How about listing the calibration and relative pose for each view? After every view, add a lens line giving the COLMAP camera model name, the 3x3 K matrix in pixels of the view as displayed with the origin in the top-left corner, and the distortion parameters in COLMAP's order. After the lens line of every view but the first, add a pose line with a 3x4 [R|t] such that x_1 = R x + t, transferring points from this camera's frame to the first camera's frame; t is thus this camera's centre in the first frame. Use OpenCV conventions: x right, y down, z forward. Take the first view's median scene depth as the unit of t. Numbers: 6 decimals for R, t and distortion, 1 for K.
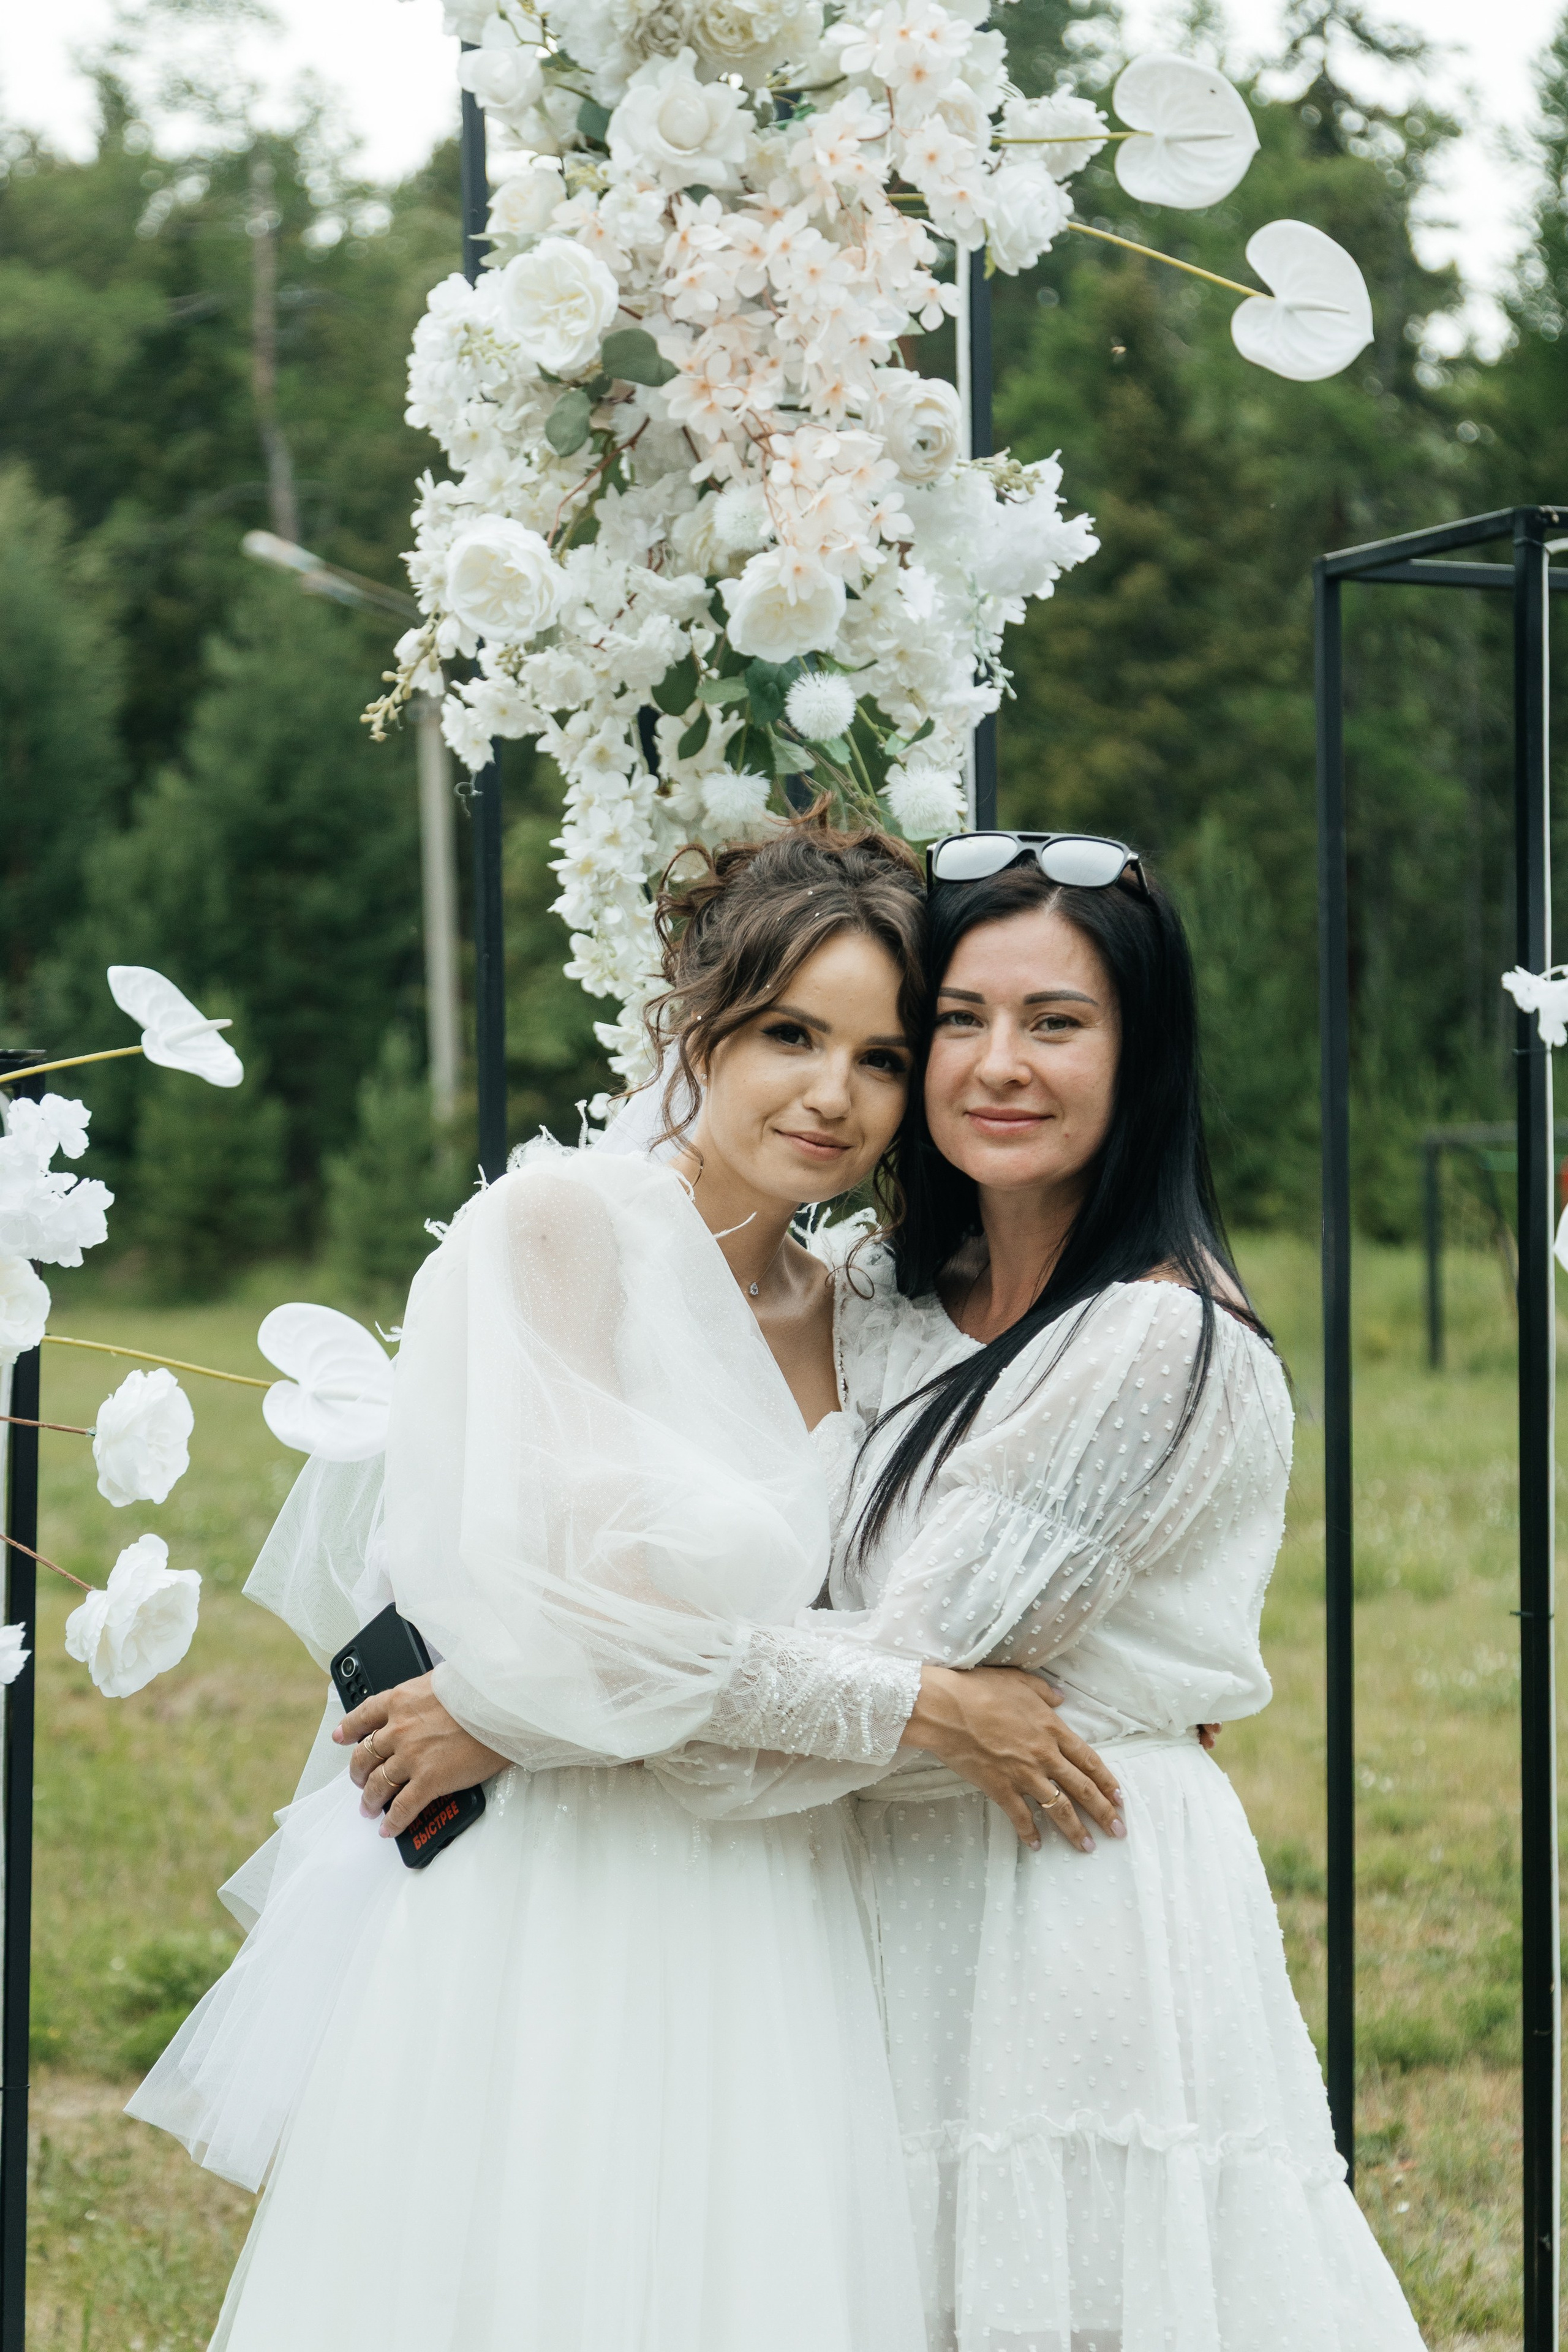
lens RADIAL K [[5275.7, 0, 668.1], [0, 5275.7, 1130.4], [0, 0, 1]] dist [0.088490, 0.000000]
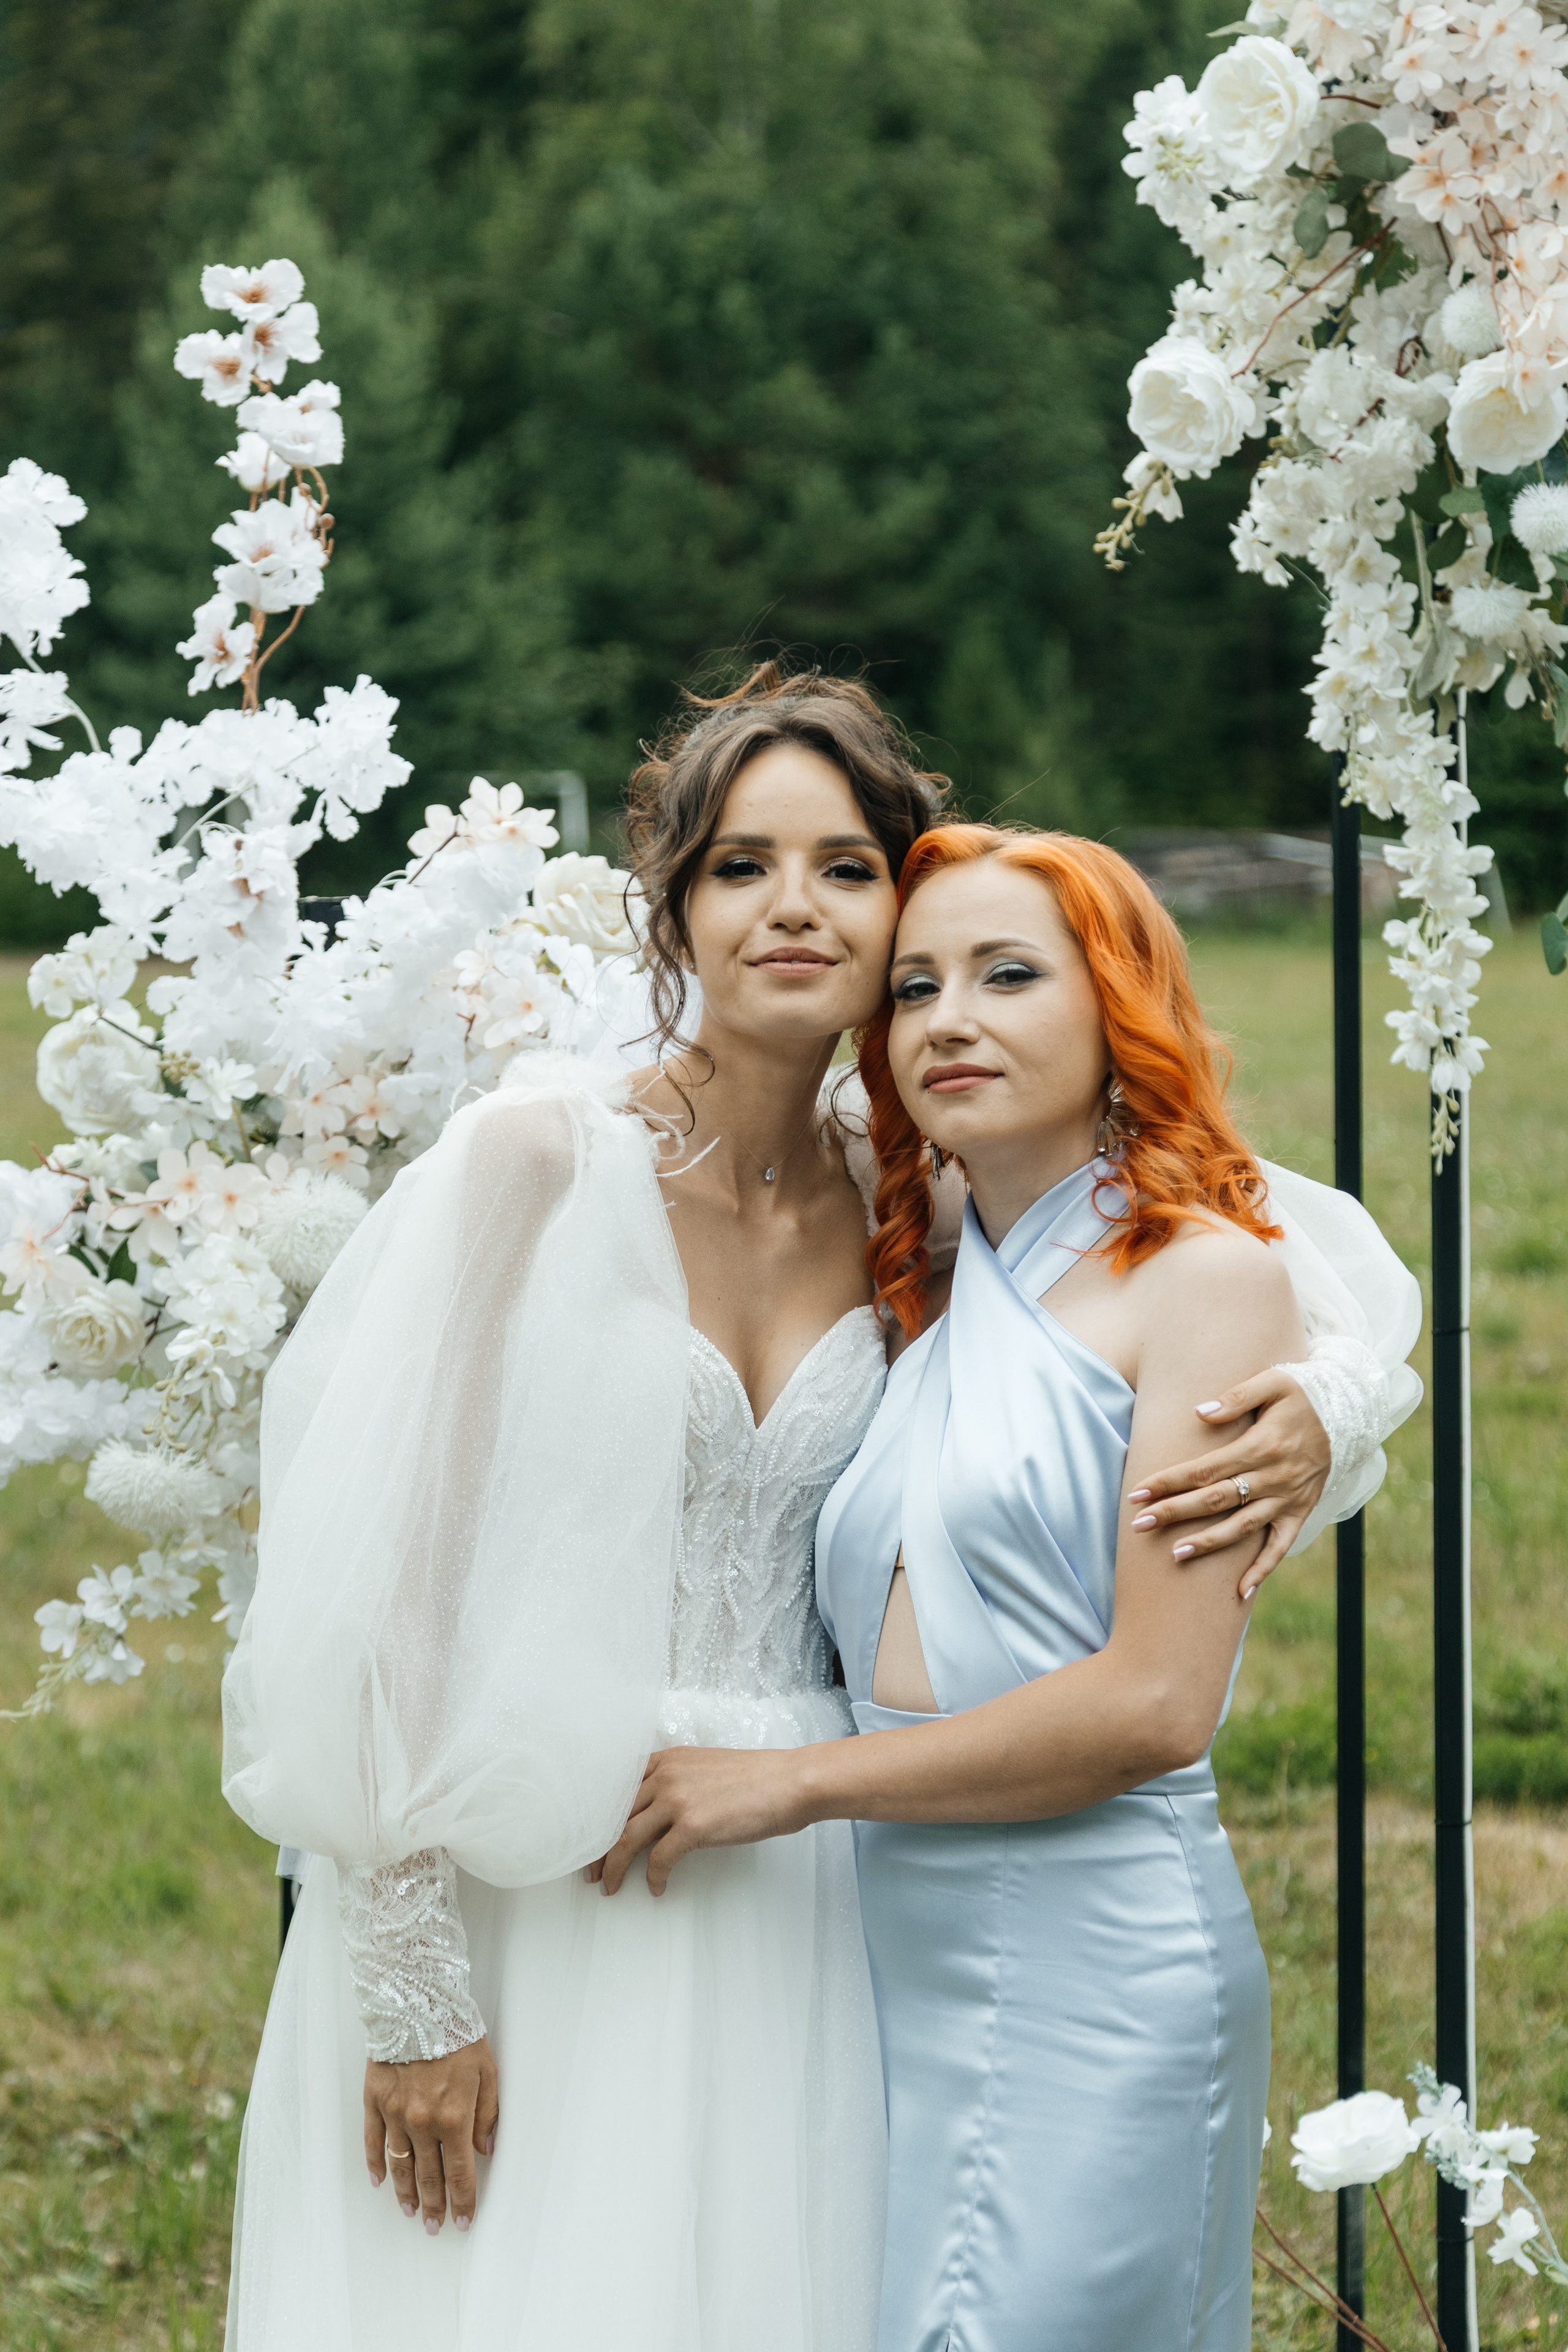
lens RADIAL K [[5316.3, 0, 720.3], [0, 5316.3, 1226.1], [0, 0, 1]] dist [0.043777, 0.000000]
pose [[0.947695, 0.010138, -0.319015, 0.188806], [0.018074, 0.996187, 0.085351, -0.037898], [0.318664, -0.086652, 0.943899, 0.046298]]
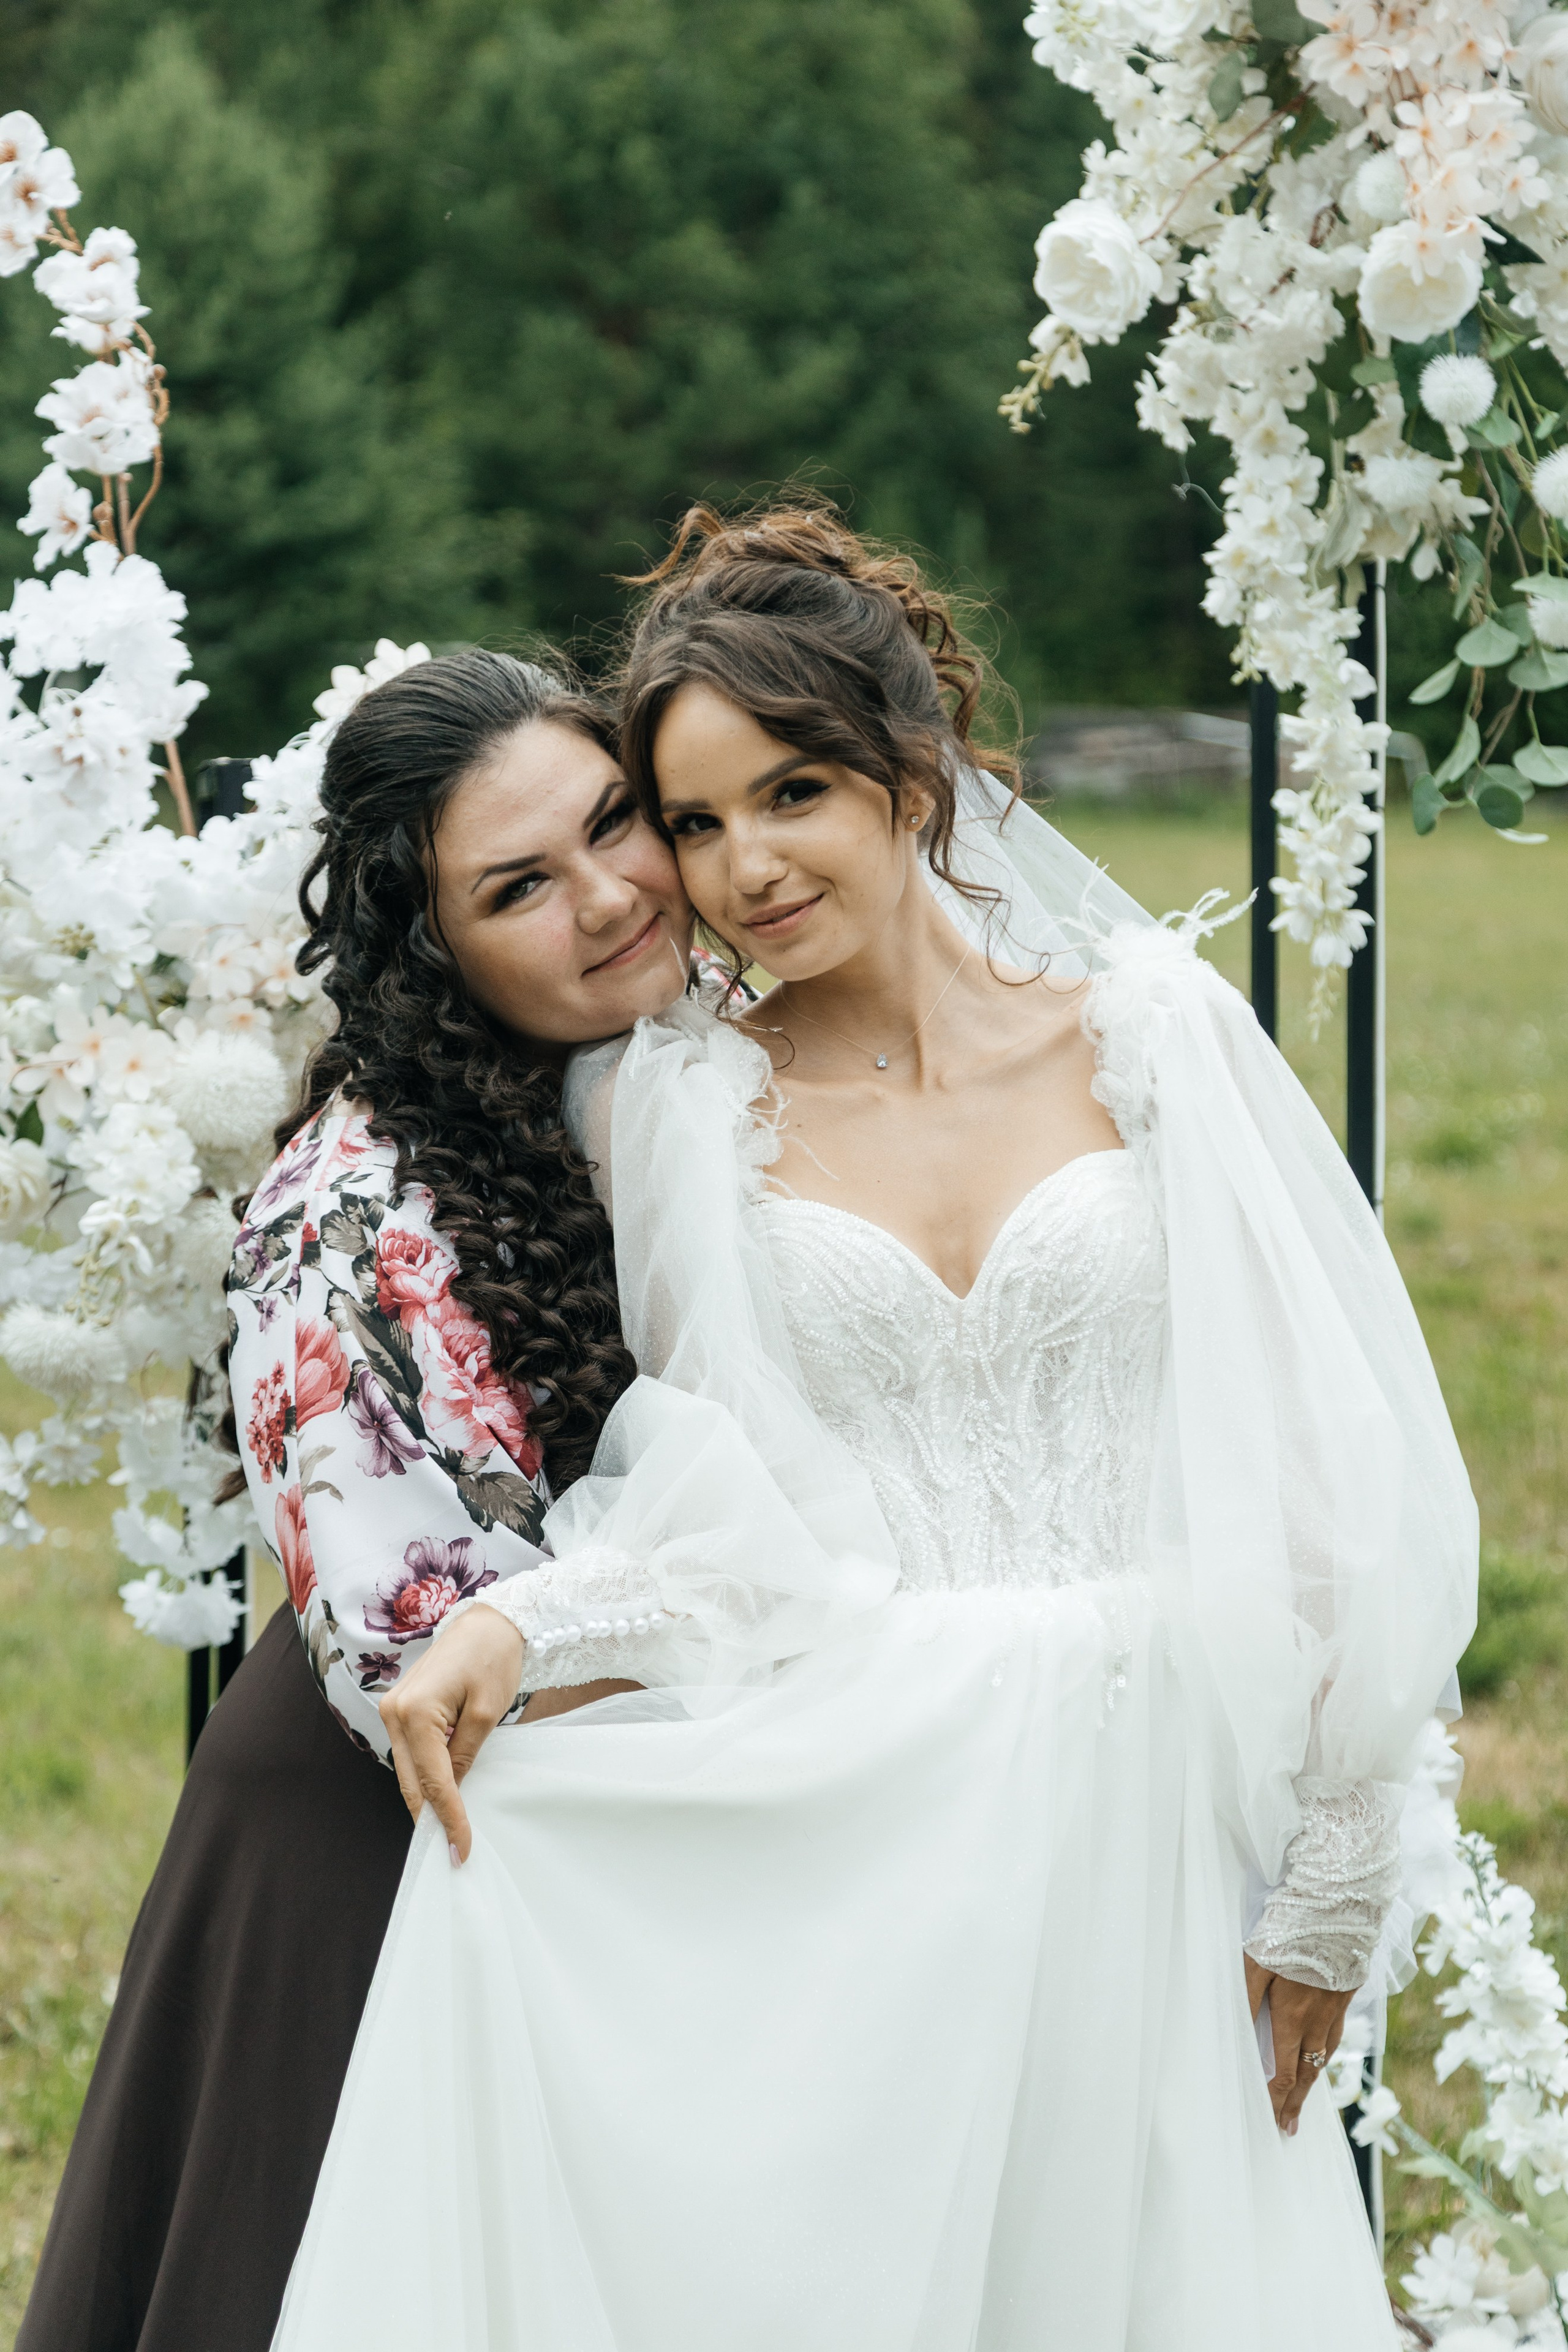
lens RADIAL K [[5511.1, 0, 700.1], [0, 5511.1, 1204.8], [0, 0, 1]] dist [0.017052, 0.000000]
pose [[0.952235, 0.019621, -0.304734, 0.197900], [0.011998, 0.994759, 0.101542, -0.036339], [0.305129, -0.100348, 0.947009, 0.015129]]
